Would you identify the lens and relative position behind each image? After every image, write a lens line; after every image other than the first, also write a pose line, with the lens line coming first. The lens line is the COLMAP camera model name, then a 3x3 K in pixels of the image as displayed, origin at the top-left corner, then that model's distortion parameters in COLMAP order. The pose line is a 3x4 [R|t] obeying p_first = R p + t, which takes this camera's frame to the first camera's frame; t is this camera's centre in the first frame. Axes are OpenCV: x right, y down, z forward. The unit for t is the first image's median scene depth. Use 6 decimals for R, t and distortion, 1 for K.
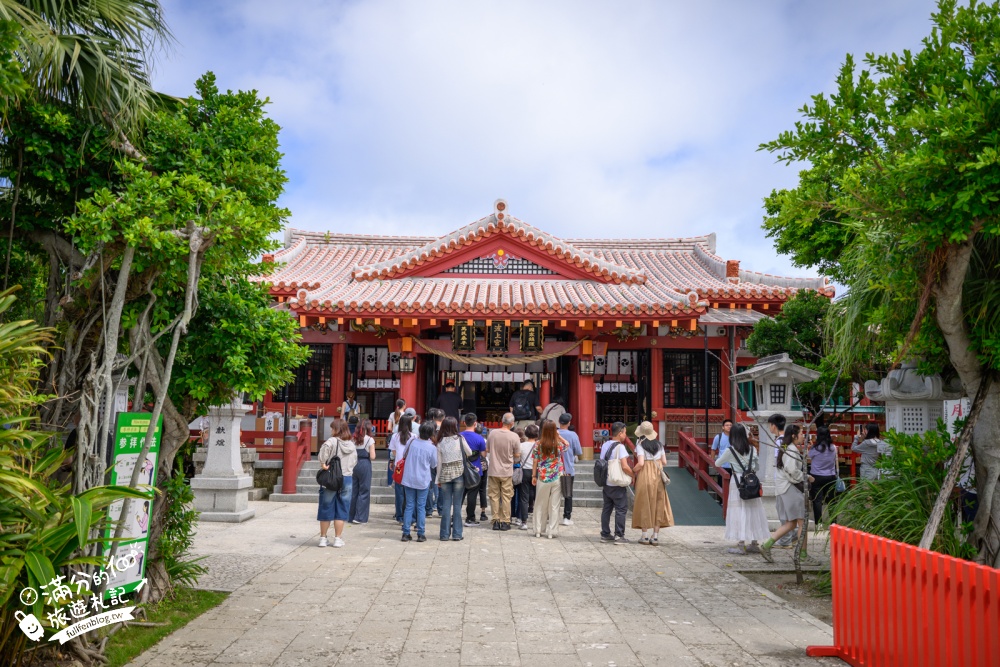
lens RADIAL K [[819.1, 0, 500.0], [0, 819.1, 333.5], [0, 0, 1]] dist [-0.011331, -0.000588]
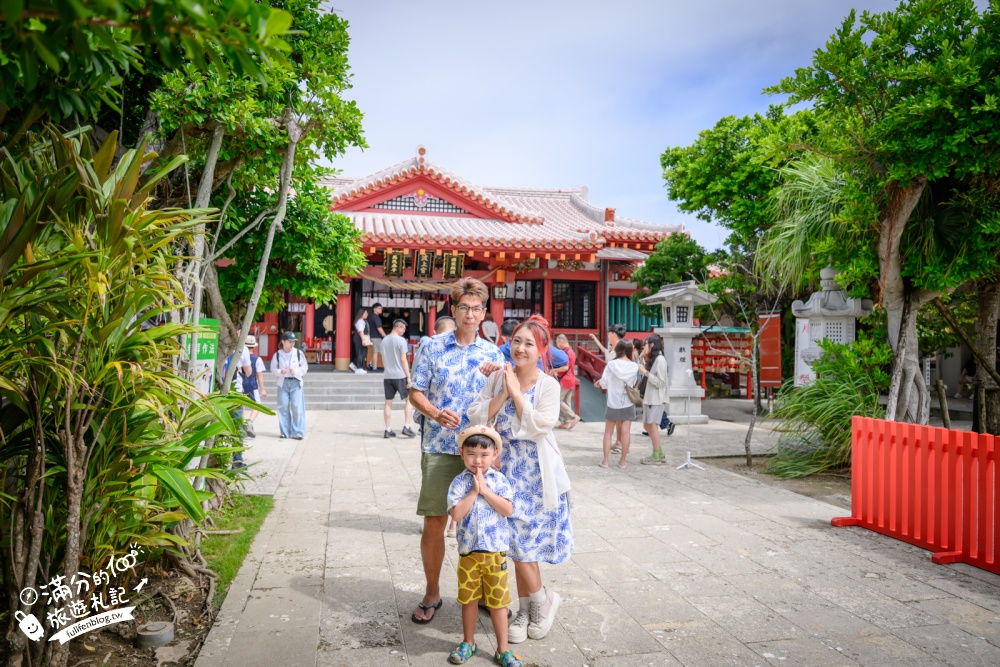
lens RADIAL K [[664.0, 0, 500.0], [0, 664.0, 333.5], [0, 0, 1]] dist [-0.000814, -0.000828]
pose [[0.978565, 0.002574, 0.205922, -0.087111], [-0.021577, 0.995700, 0.090087, 0.012645], [-0.204805, -0.092599, 0.974413, 0.056751]]
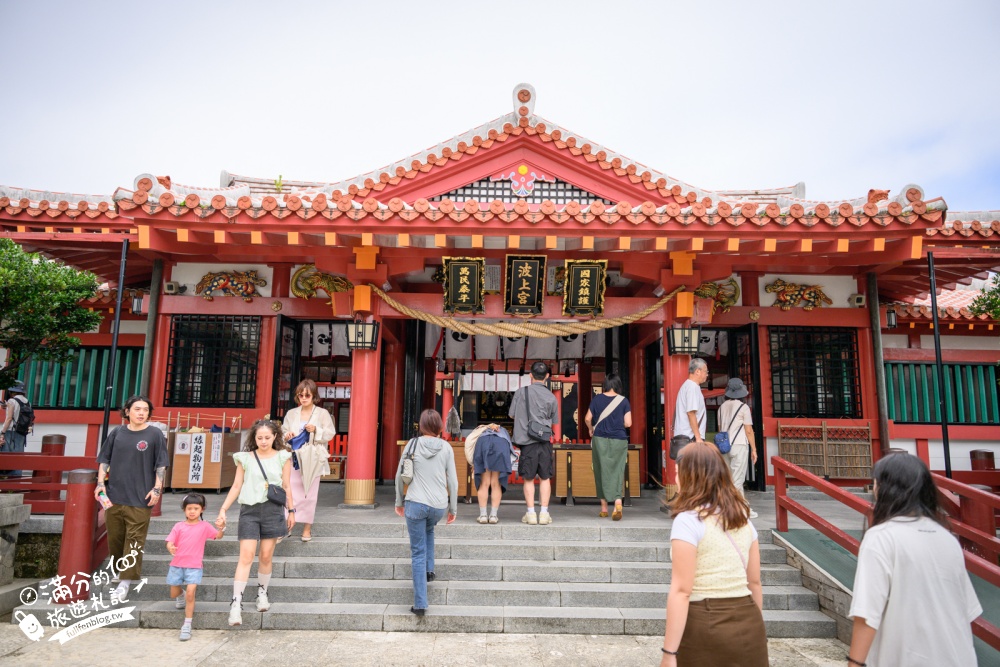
lens RADIAL K [[664.0, 0, 500.0], [0, 664.0, 333.5], [0, 0, 1]] dist [-0.000814, -0.000828]
pose [[0.999936, 0.003766, 0.010641, -0.023447], [-0.003265, 0.998905, -0.046661, 0.055455], [-0.010805, 0.046623, 0.998854, 0.525200]]
